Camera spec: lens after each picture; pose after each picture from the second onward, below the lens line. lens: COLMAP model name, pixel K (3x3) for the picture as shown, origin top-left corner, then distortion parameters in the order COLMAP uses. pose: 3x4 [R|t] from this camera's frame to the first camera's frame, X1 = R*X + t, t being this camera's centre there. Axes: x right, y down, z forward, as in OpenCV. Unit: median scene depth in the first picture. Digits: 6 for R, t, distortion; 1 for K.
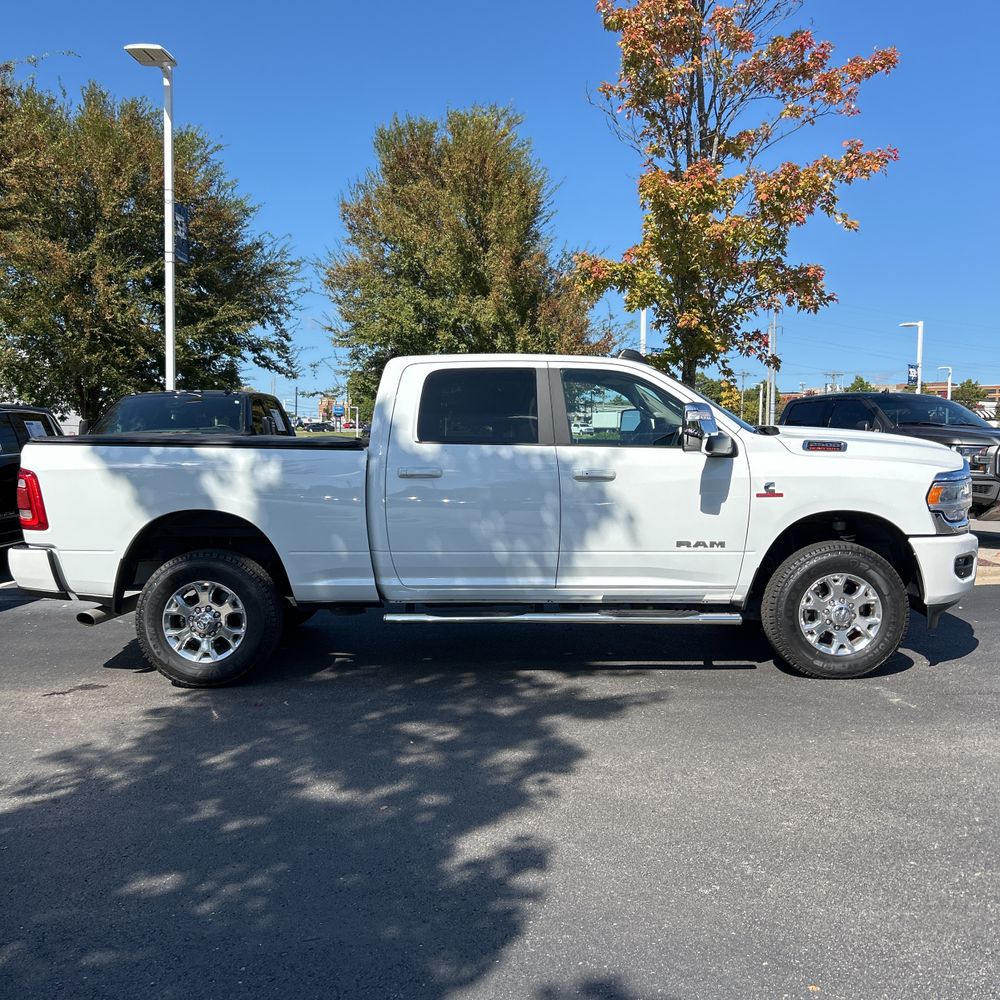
lens RADIAL K [[1019.4, 0, 500.0], [0, 1019.4, 500.0], [0, 0, 1]] dist [0.024793, -0.000311]
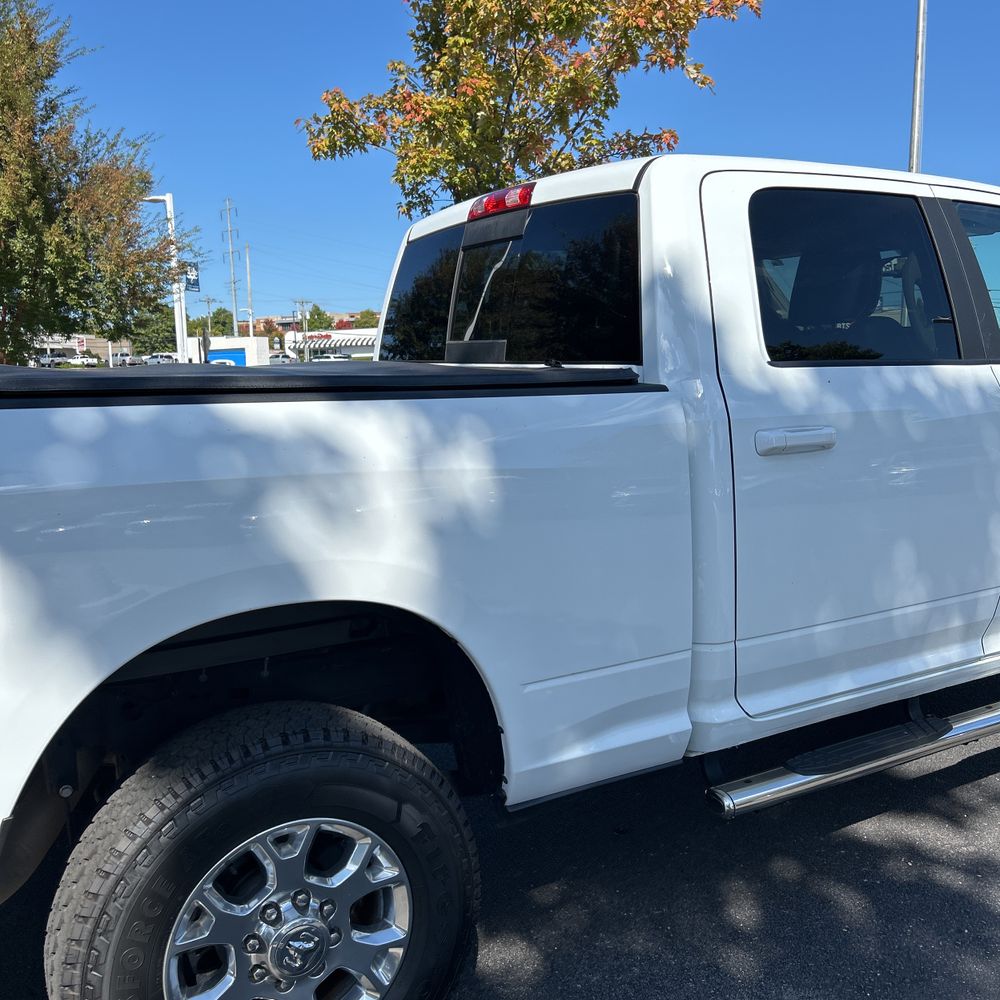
lens RADIAL K [[1019.4, 0, 500.0], [0, 1019.4, 500.0], [0, 0, 1]] dist [0.024793, -0.000311]
pose [[0.860989, -0.091390, 0.500345, -0.379120], [0.057225, 0.994885, 0.083247, -0.043394], [-0.505394, -0.043043, 0.861815, 0.699051]]
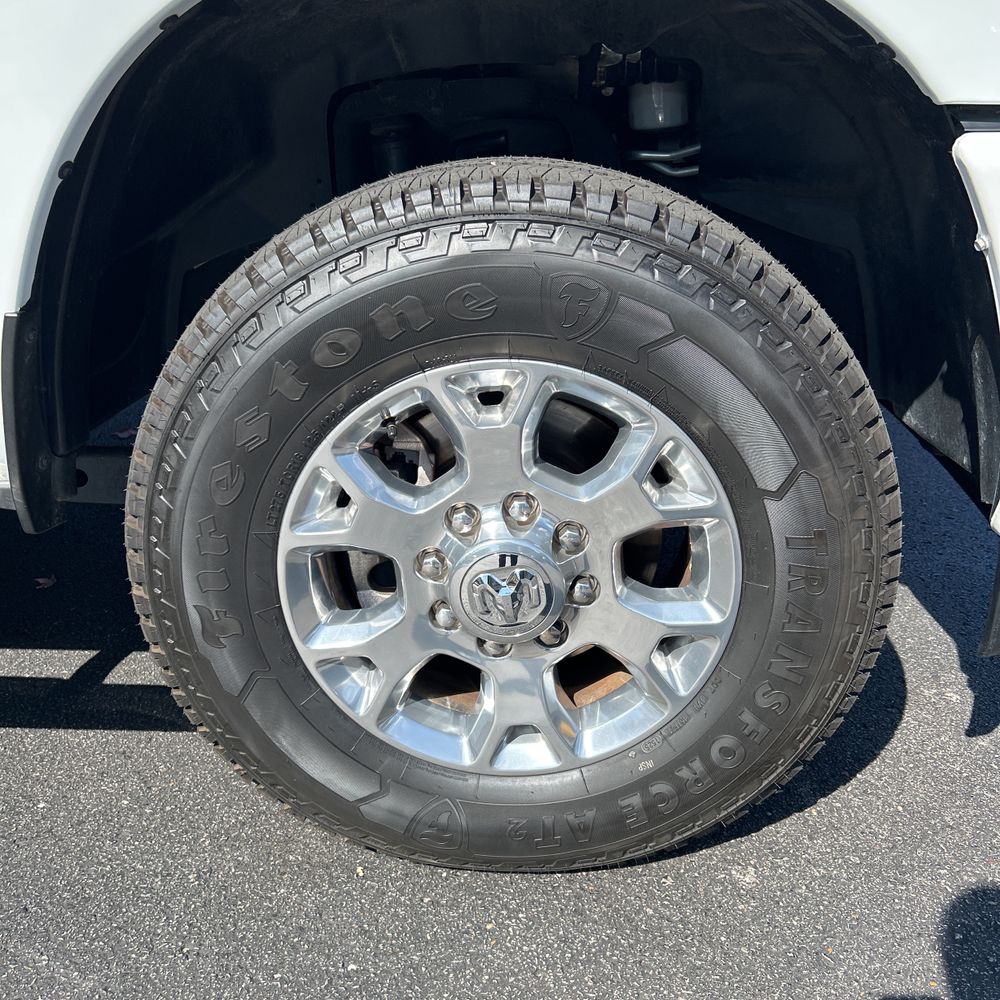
lens RADIAL K [[1019.4, 0, 500.0], [0, 1019.4, 500.0], [0, 0, 1]] dist [0.024793, -0.000311]
pose [[0.999468, 0.017369, -0.027599, 0.334513], [-0.008082, 0.951878, 0.306370, 0.042839], [0.031592, -0.305984, 0.951512, 0.829321]]
